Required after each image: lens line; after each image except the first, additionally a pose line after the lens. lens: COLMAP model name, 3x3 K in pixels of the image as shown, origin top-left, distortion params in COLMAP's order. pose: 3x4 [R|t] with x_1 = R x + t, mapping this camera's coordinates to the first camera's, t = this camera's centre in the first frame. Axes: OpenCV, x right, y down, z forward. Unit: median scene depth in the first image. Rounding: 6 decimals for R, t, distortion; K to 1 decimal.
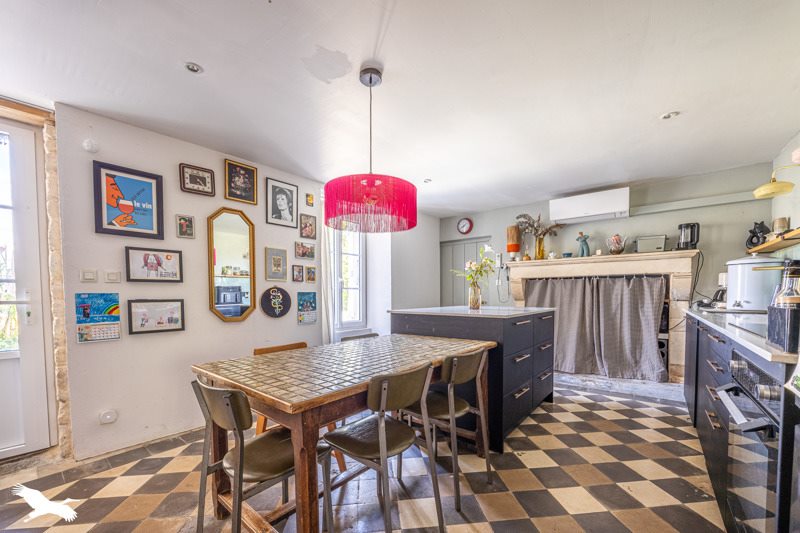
lens RADIAL K [[311.4, 0, 402.3], [0, 311.4, 304.6], [0, 0, 1]] dist [0.001823, 0.000228]
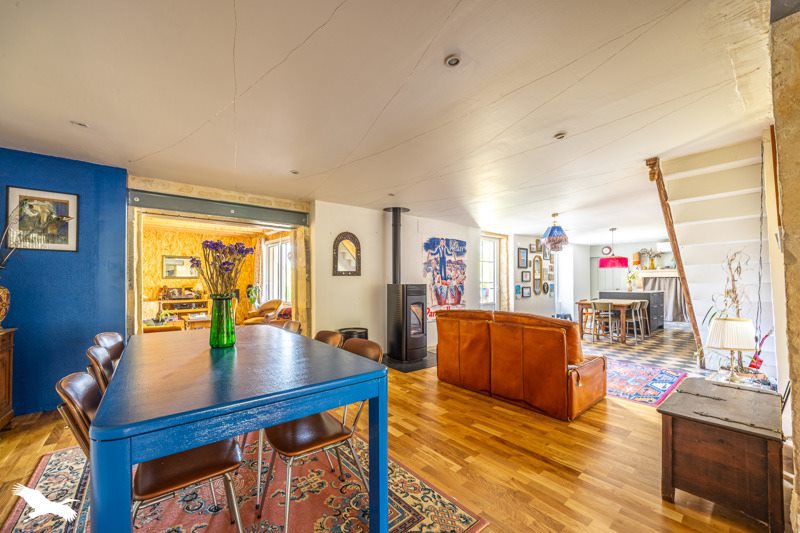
lens RADIAL K [[311.4, 0, 404.6], [0, 311.4, 279.6], [0, 0, 1]] dist [0.001823, 0.000228]
pose [[0.982853, -0.002149, -0.184377, -0.917489], [-0.005583, 0.999127, -0.041407, 0.030504], [0.184305, 0.041726, 0.981983, -1.551940]]
